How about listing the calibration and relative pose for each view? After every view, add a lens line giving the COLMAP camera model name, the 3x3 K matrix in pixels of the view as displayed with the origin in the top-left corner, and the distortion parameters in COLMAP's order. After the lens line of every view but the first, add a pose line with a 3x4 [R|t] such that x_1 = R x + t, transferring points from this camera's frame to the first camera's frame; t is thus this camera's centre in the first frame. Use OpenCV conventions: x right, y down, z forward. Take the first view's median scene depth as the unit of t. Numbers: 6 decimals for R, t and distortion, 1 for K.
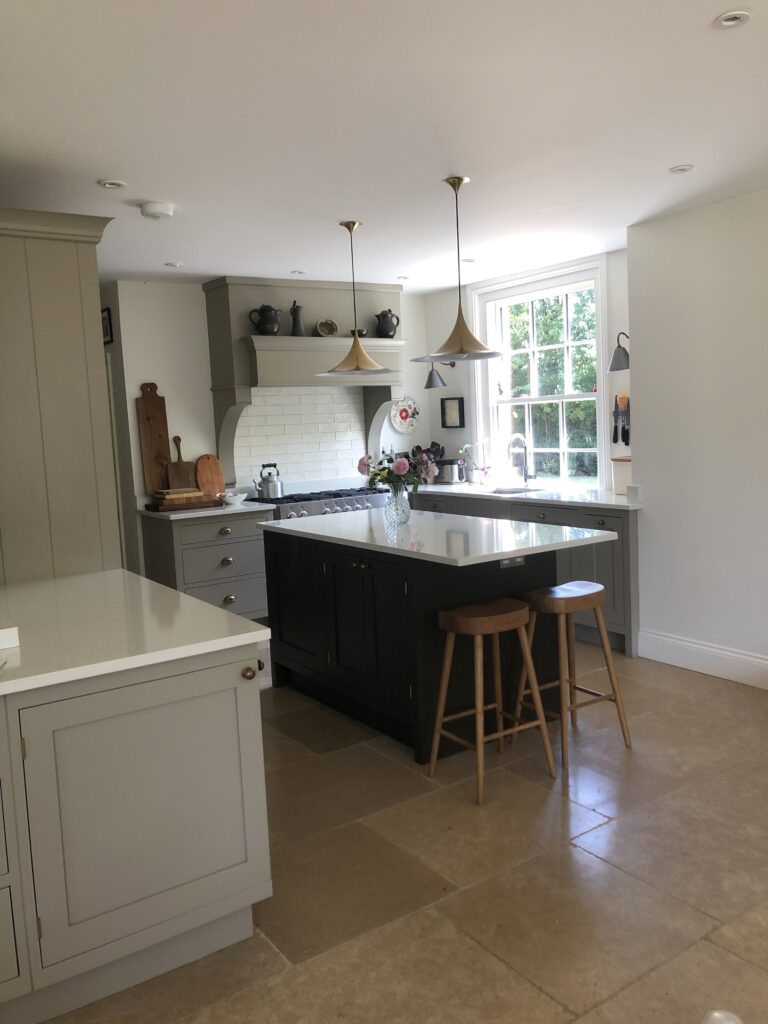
lens RADIAL K [[832.8, 0, 384.0], [0, 832.8, 512.0], [0, 0, 1]] dist [0.085216, -0.154580]
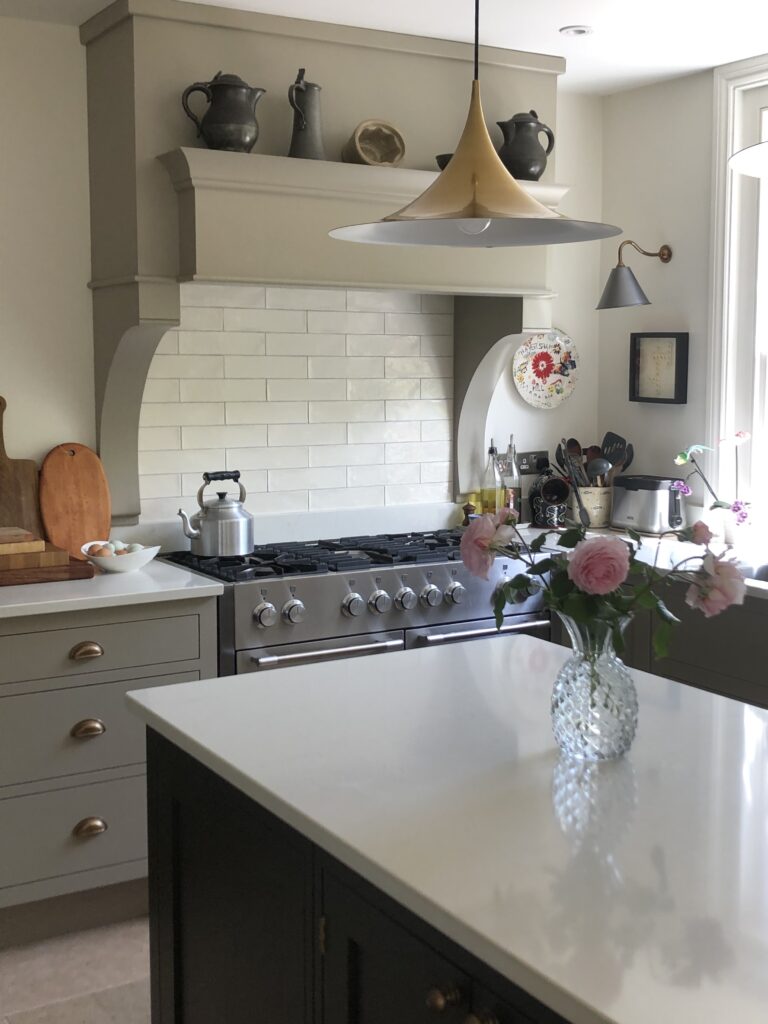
lens RADIAL K [[1247.8, 0, 390.6], [0, 1247.8, 488.9], [0, 0, 1]] dist [0.188391, -0.686392]
pose [[0.997597, 0.052436, -0.045276, -0.026818], [-0.052828, 0.998575, -0.007518, -0.051335], [0.044817, 0.009892, 0.998946, 0.402187]]
